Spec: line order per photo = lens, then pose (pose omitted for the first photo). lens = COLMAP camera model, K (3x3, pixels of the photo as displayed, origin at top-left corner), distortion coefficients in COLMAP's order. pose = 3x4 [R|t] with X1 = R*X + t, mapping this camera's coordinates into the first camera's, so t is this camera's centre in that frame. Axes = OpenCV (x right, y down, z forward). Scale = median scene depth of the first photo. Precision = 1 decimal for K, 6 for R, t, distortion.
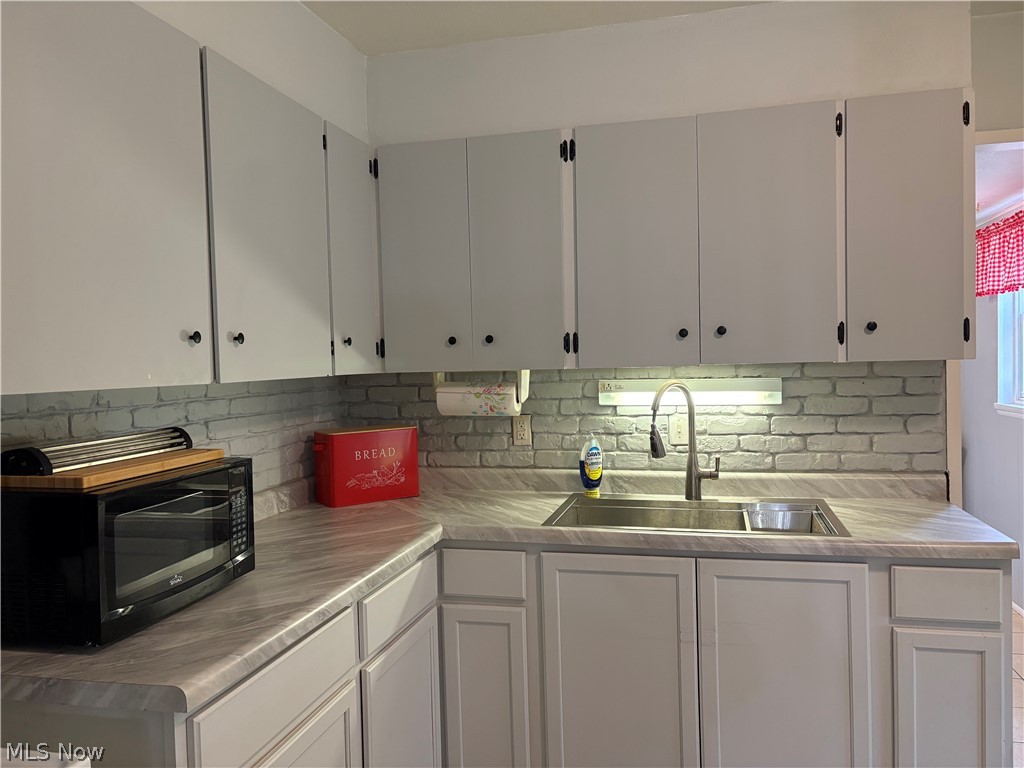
lens RADIAL K [[768.8, 0, 519.0], [0, 768.8, 380.5], [0, 0, 1]] dist [0.054485, -0.063652]
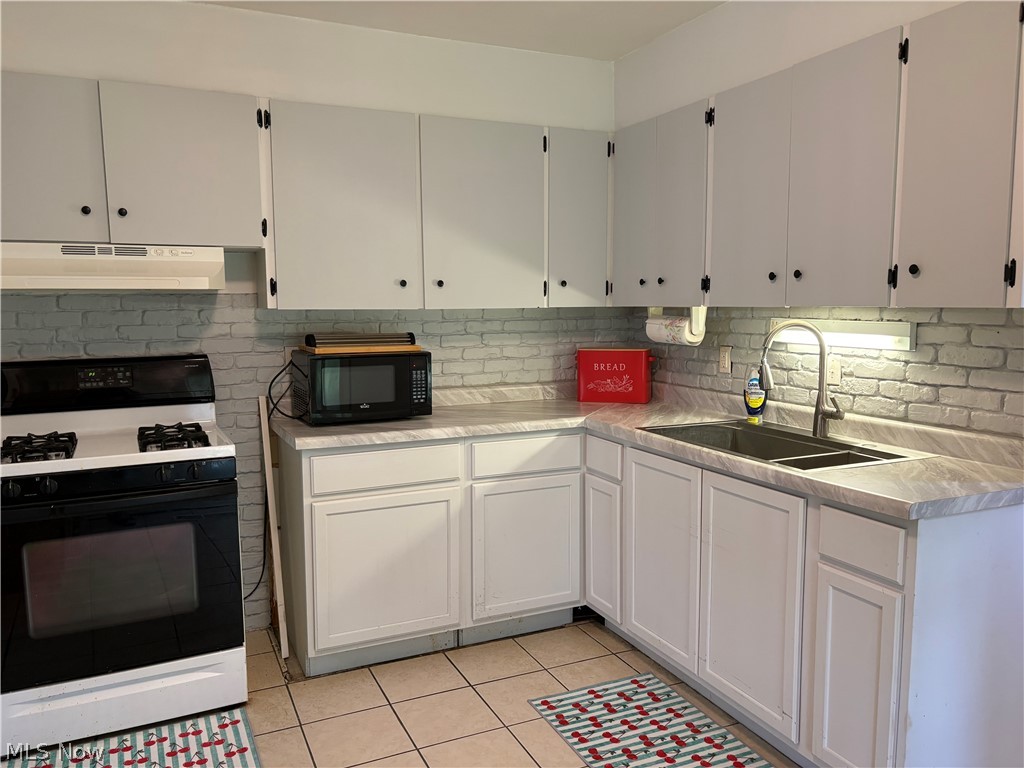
lens RADIAL K [[768.8, 0, 519.0], [0, 768.8, 380.5], [0, 0, 1]] dist [0.054485, -0.063652]
pose [[0.636511, 0.100448, -0.764699, 0.752989], [-0.031627, 0.994048, 0.104249, -0.016512], [0.770619, -0.042170, 0.635899, 0.027428]]
